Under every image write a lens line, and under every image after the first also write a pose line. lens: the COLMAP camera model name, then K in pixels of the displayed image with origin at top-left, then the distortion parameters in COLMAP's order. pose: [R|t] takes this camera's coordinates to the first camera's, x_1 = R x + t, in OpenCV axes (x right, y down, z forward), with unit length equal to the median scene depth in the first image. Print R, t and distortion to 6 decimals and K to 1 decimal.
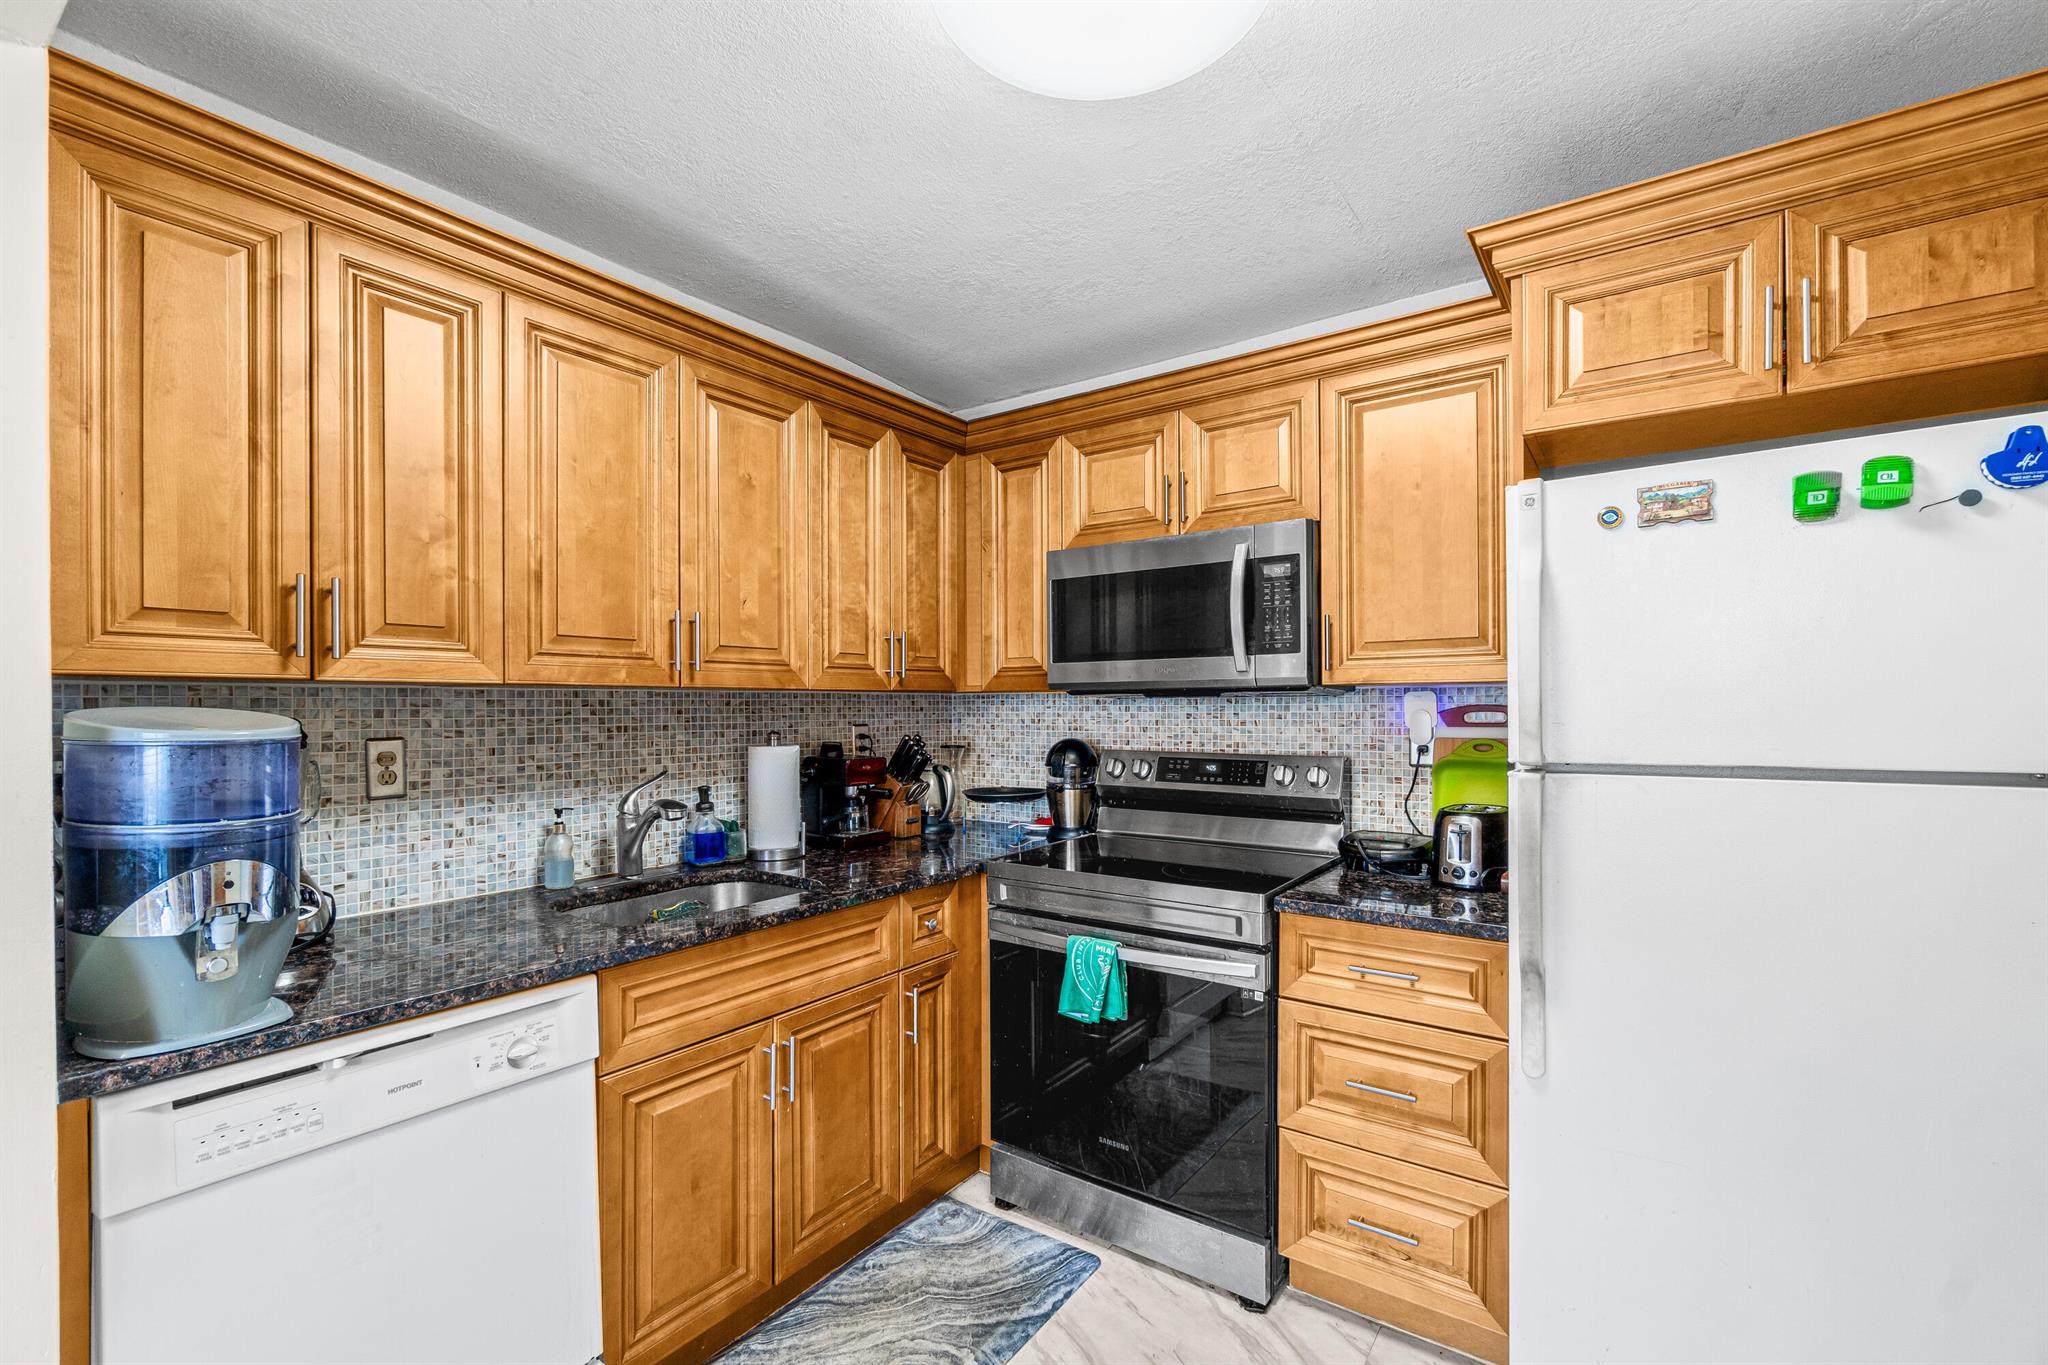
lens RADIAL K [[897.0, 0, 1022.8], [0, 897.0, 711.7], [0, 0, 1]] dist [-0.002954, 0.000256]
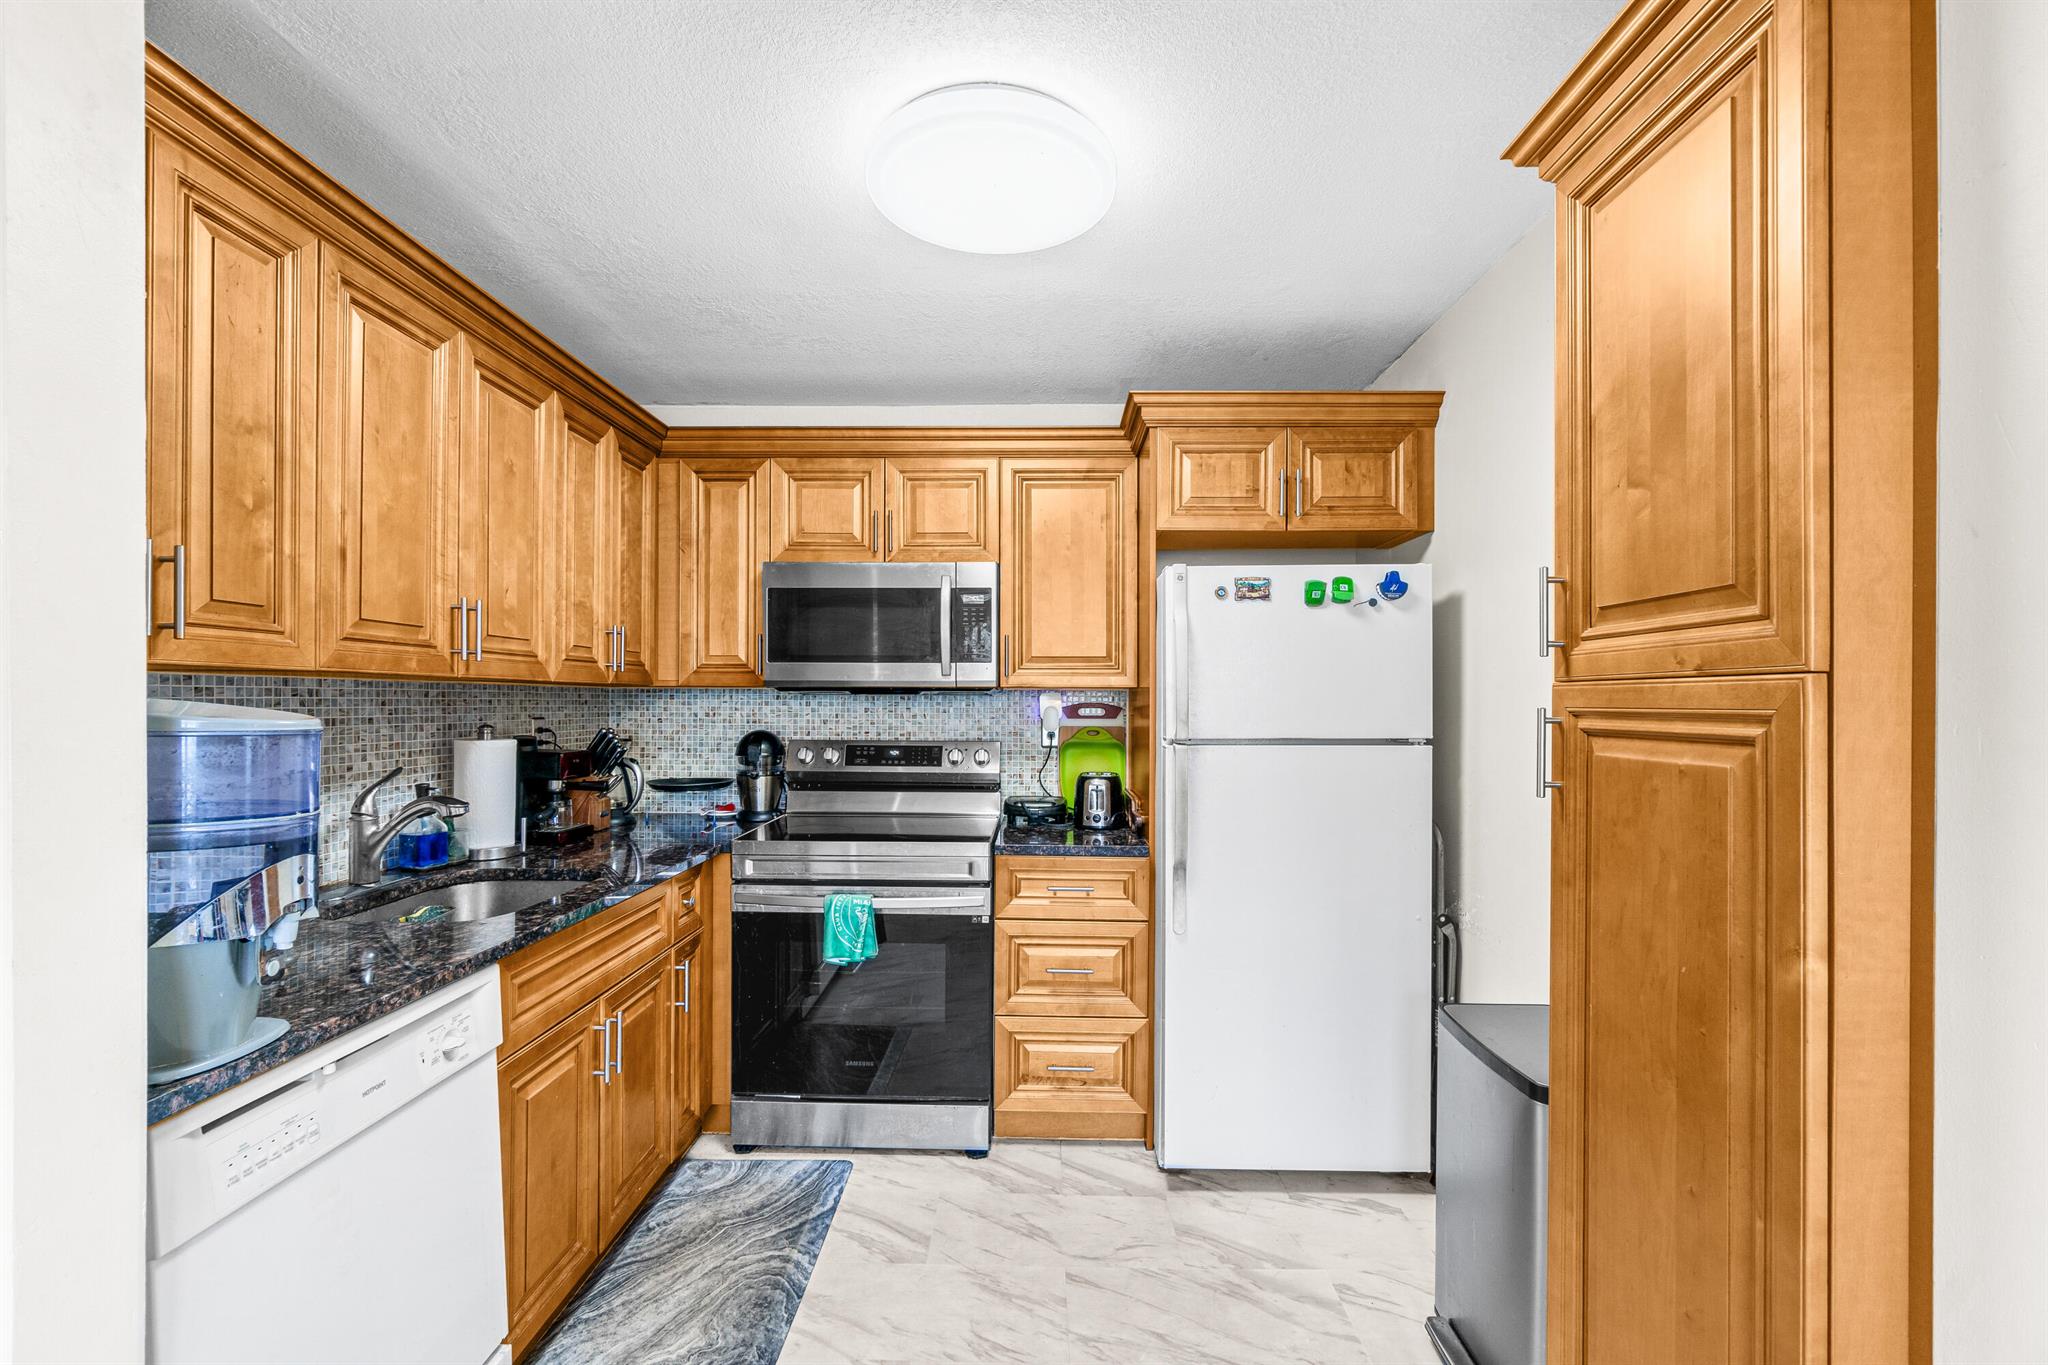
lens RADIAL K [[892.5, 0, 1021.3], [0, 892.5, 705.4], [0, 0, 1]] dist [-0.001020, -0.000044]
pose [[0.825710, 0.006770, 0.564054, -0.405755], [-0.005455, 0.999977, -0.004016, 0.002833], [-0.564068, 0.000240, 0.825728, -0.118475]]
